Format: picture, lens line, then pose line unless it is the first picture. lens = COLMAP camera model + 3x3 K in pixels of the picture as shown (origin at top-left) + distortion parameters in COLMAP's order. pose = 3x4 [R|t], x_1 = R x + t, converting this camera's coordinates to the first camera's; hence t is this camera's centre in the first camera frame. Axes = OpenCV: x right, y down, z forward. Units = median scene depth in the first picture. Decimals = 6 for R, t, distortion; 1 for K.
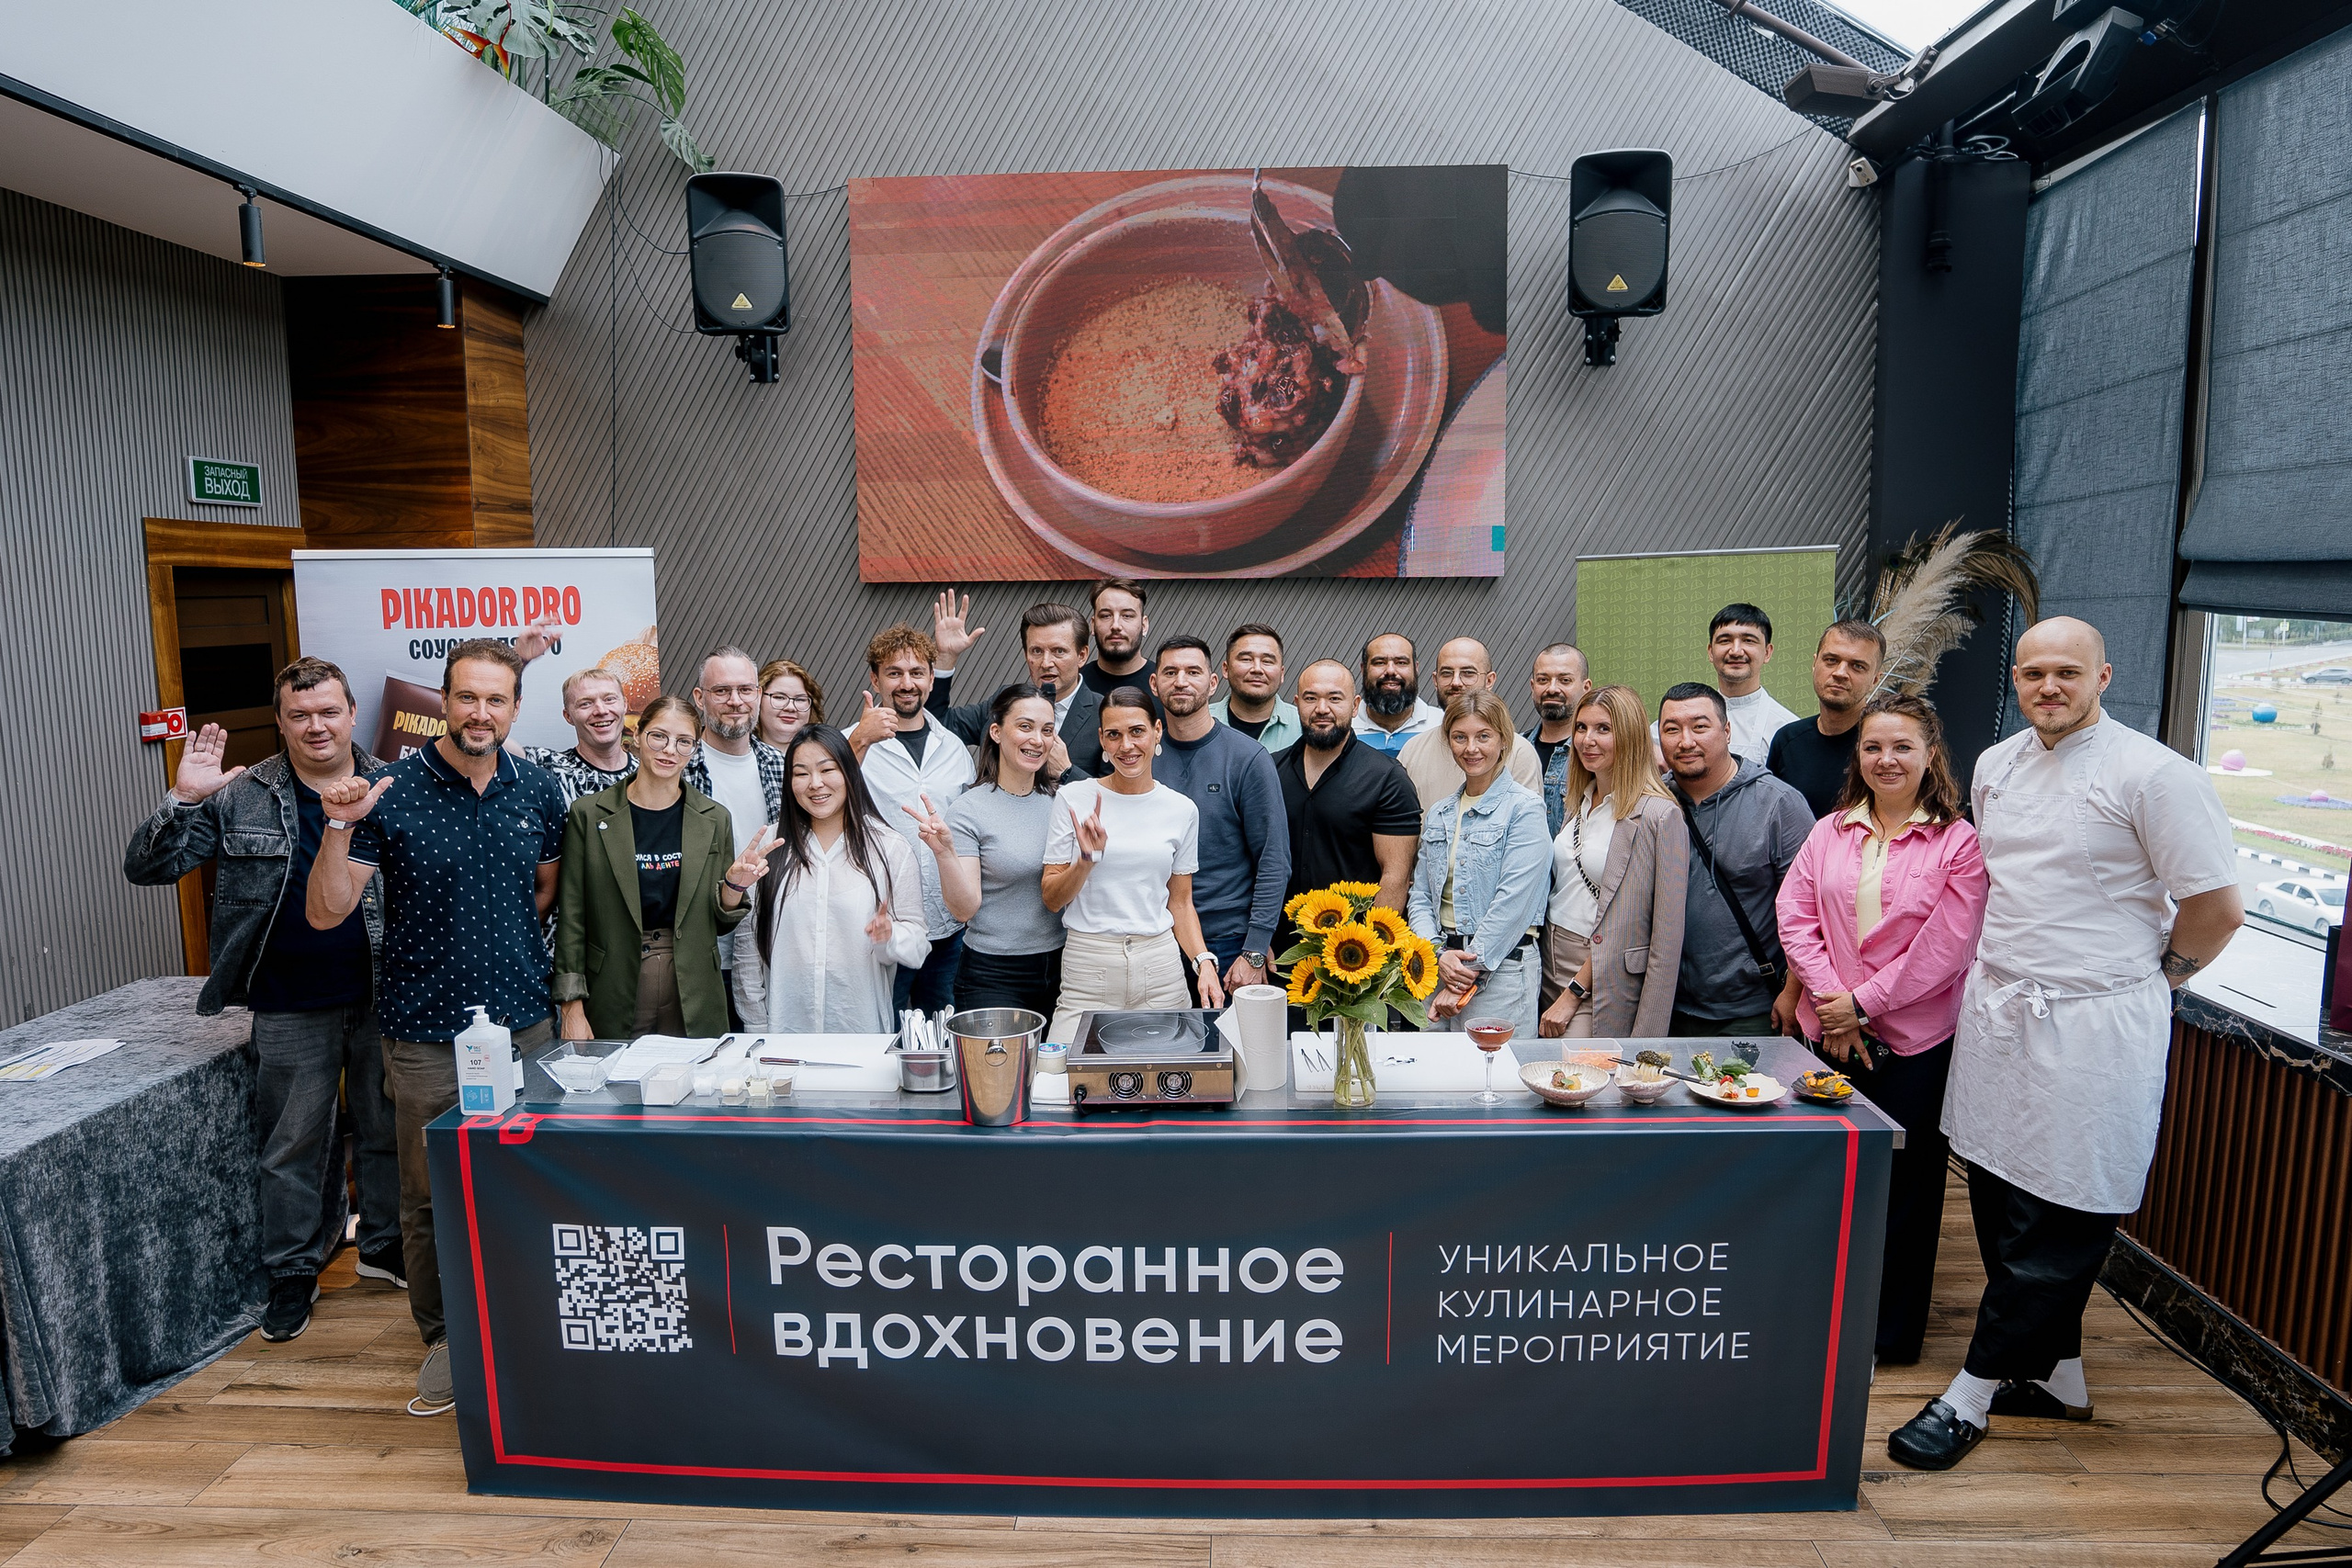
lens RADIAL K [[1492.4, 0, 1176.7], [0, 1492.4, 790.7], [0, 0, 1]] dist [-0.061910, 0.047133]
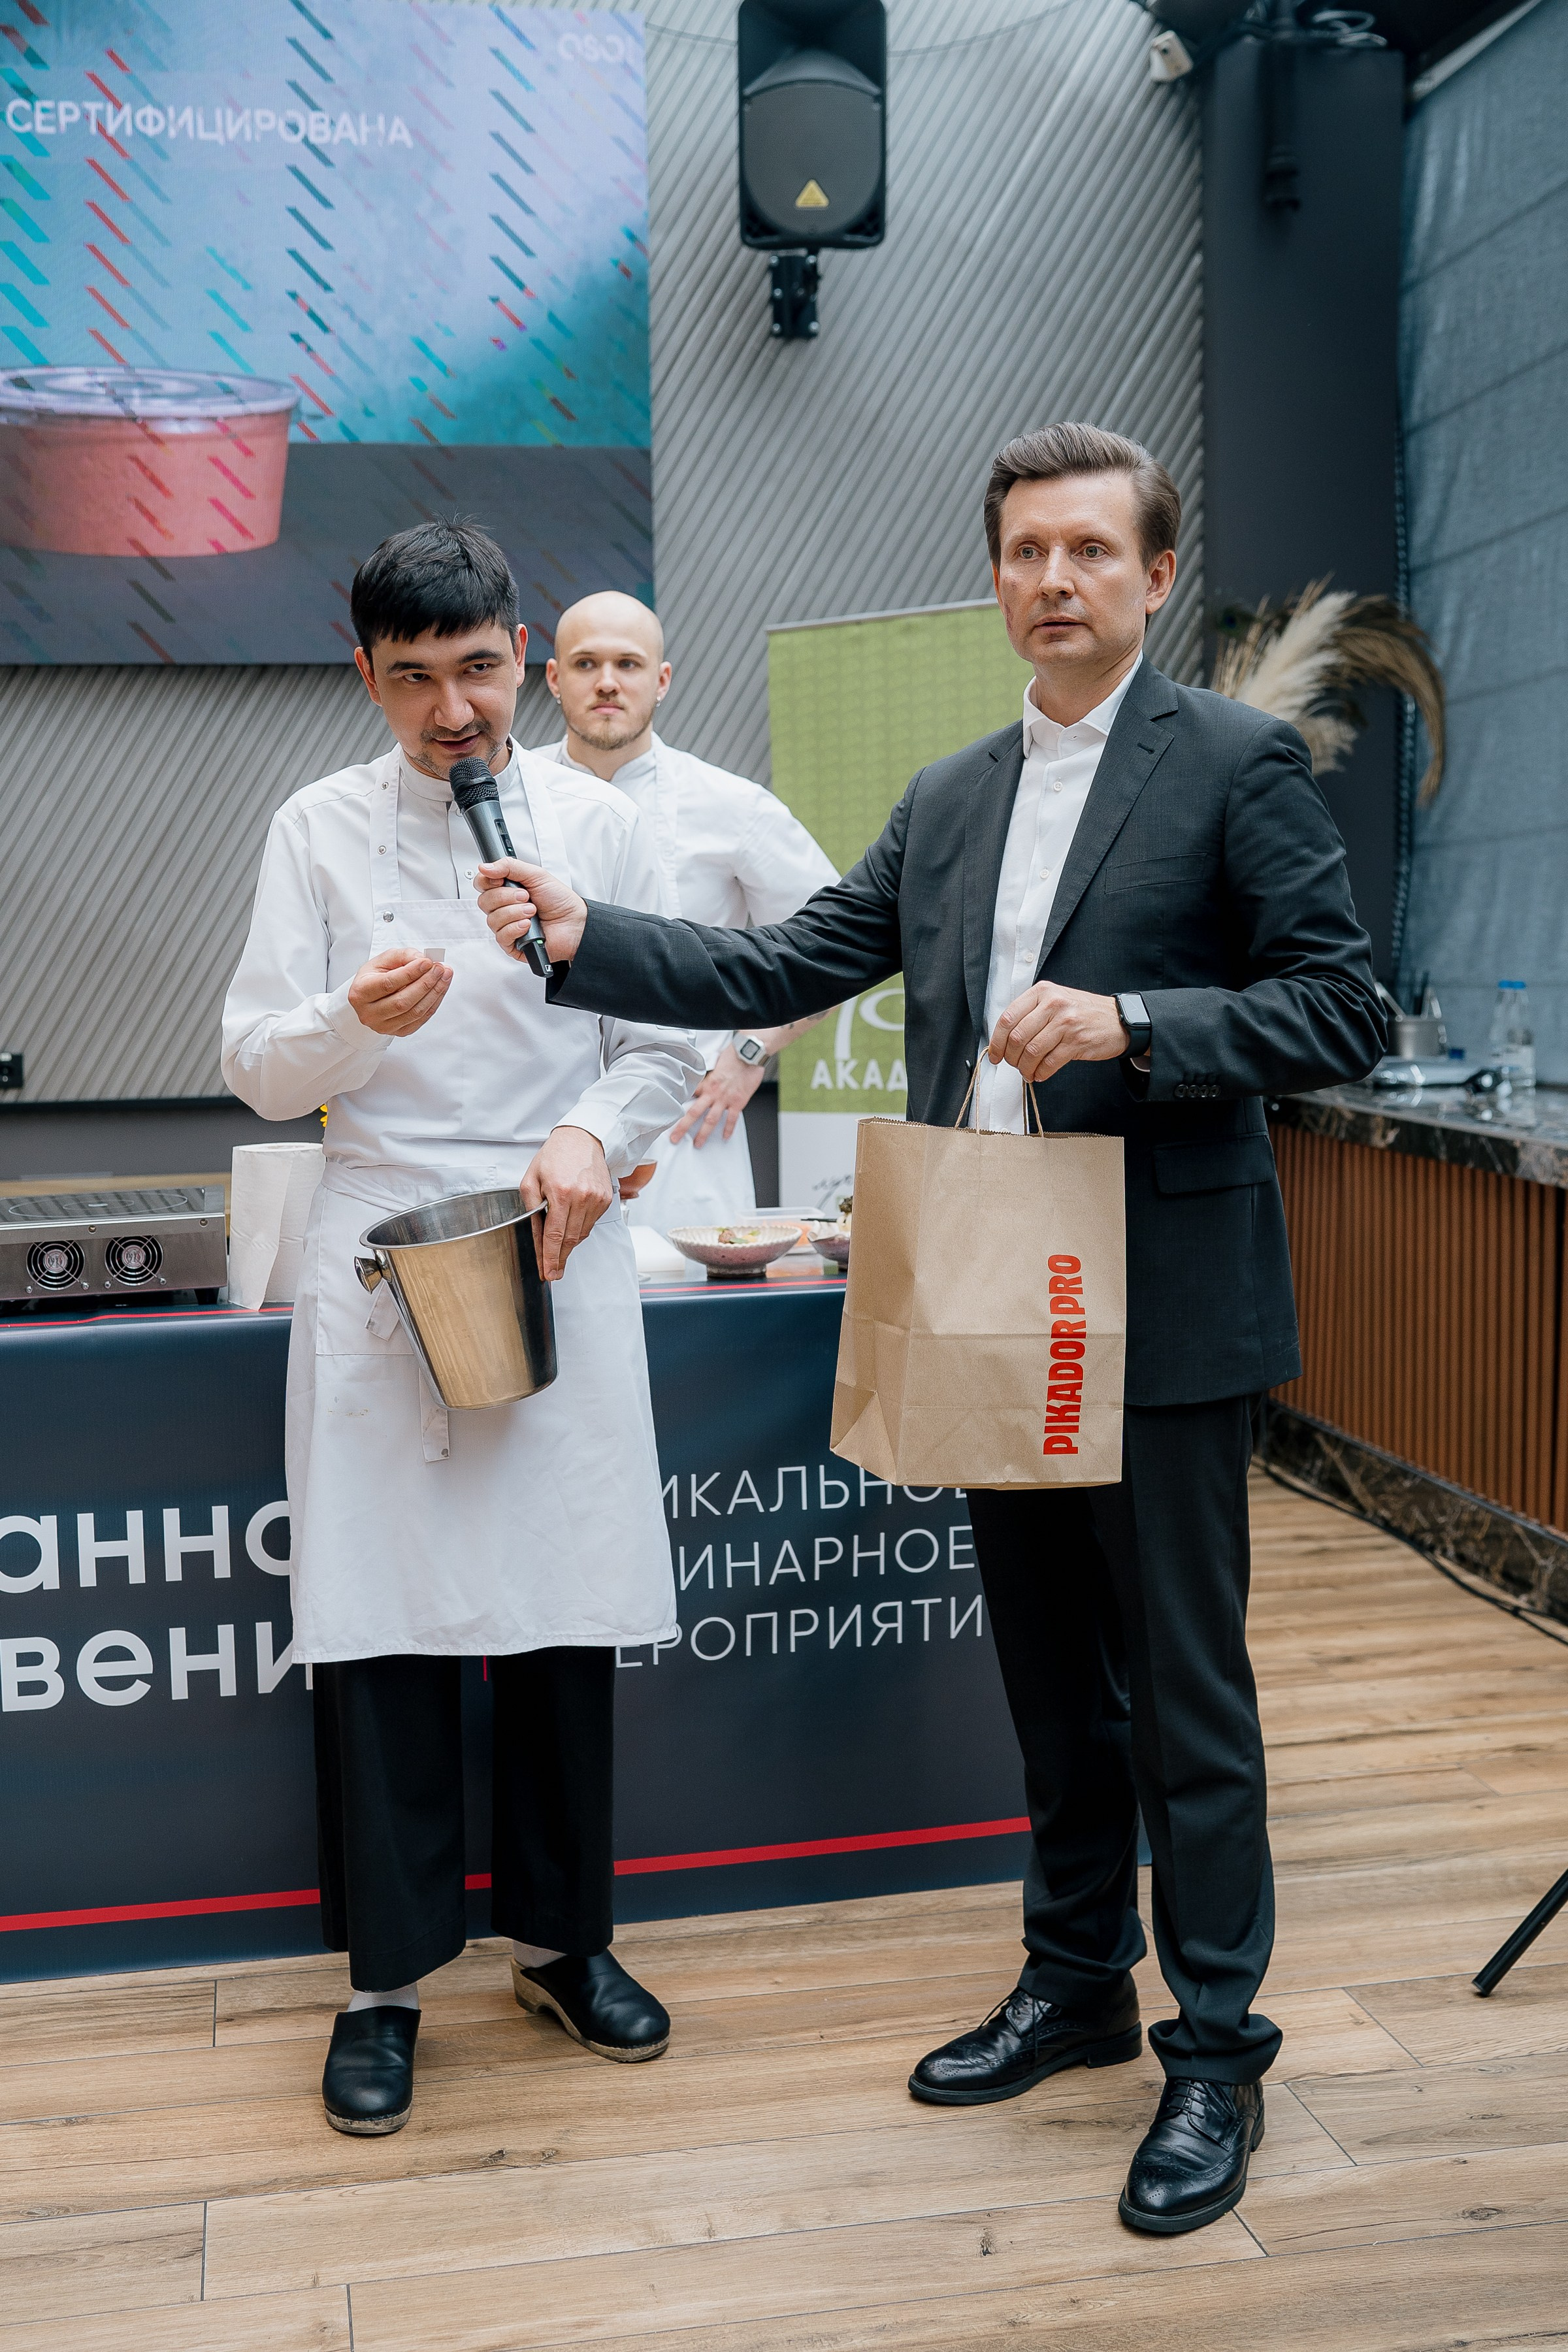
lens RADIAL K [[2592.4, 0, 741.7], [0, 2592.4, 1165.3], [0, 0, 1]] dist [-0.070434, 0.230070]
pose [[0.974765, -0.029867, 0.221226, 0.008114], [0.038940, 0.998565, -0.036766, 0.188720], [-0.219810, 0.044453, 0.974529, -0.121805]]
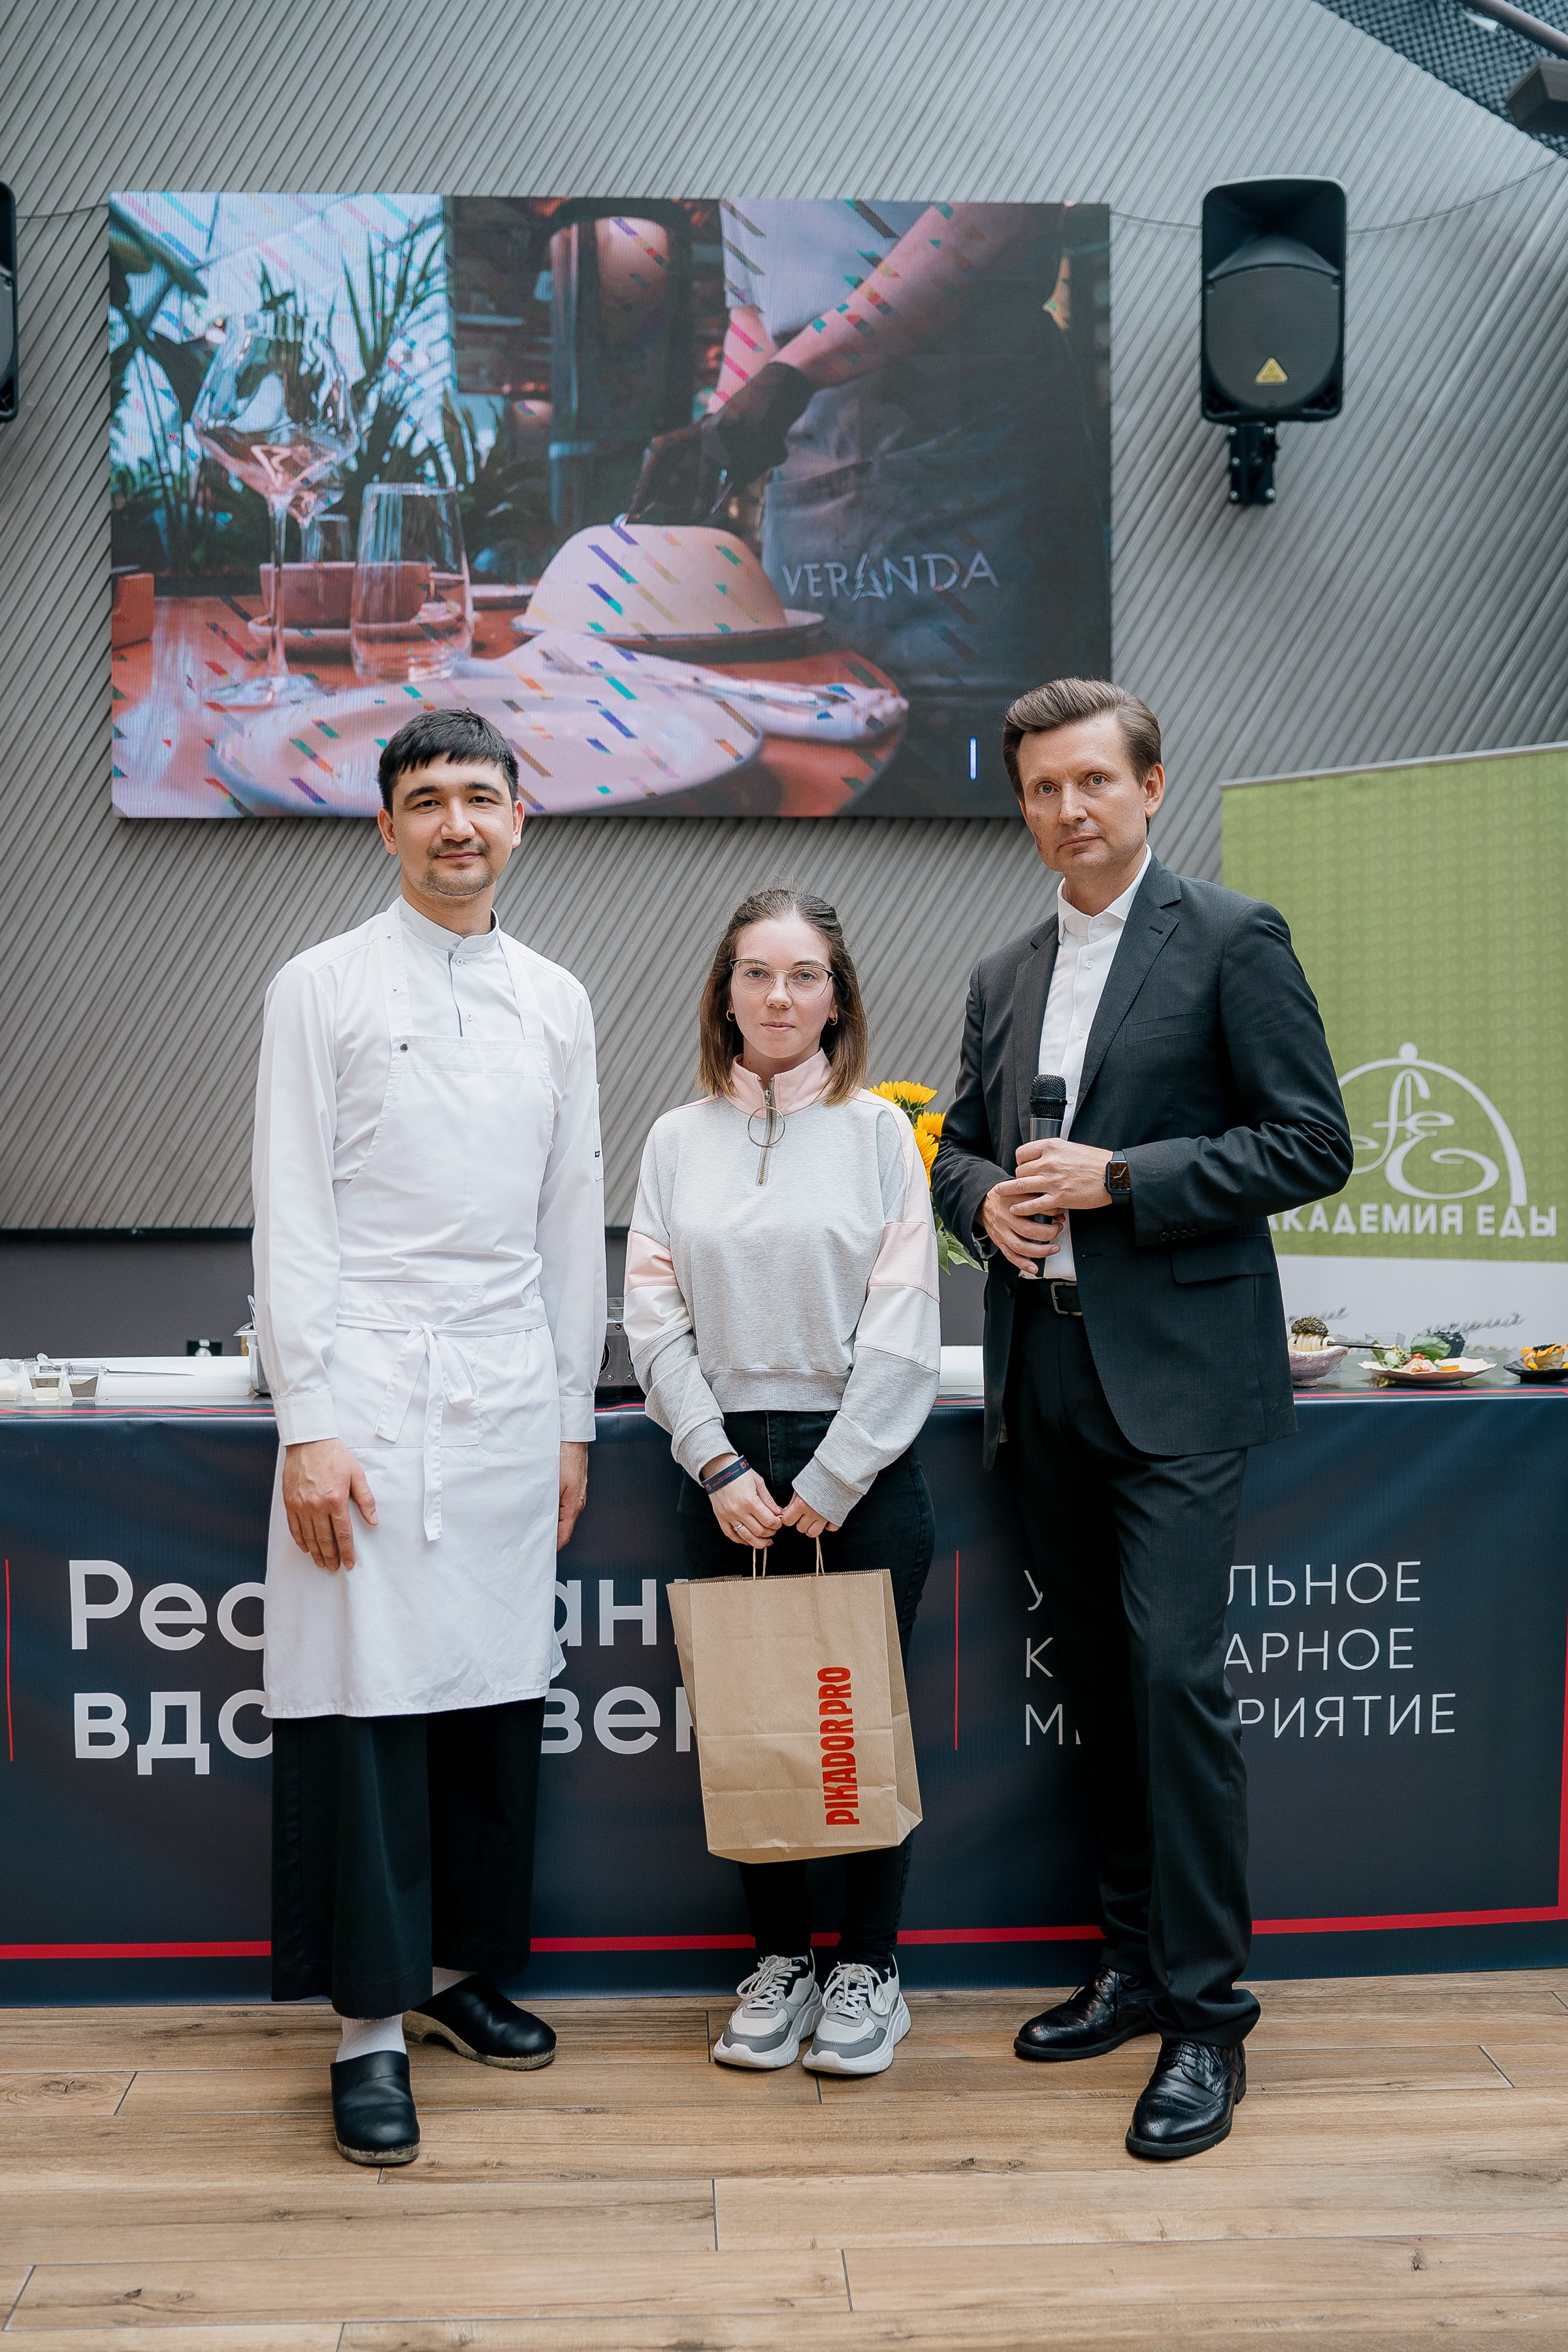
lens RADIAL K [[2730.0, 0, 783.5], [0, 2730.0, 1179.4], [0, 0, 1]] dist [-0.054151, 0.199137]
pose [[0.996500, -0.000714, 0.083590, -0.043763], [0.008557, 0.995581, -0.093516, 0.214417], [-0.083154, 0.093904, 0.992103, -0.282626]]
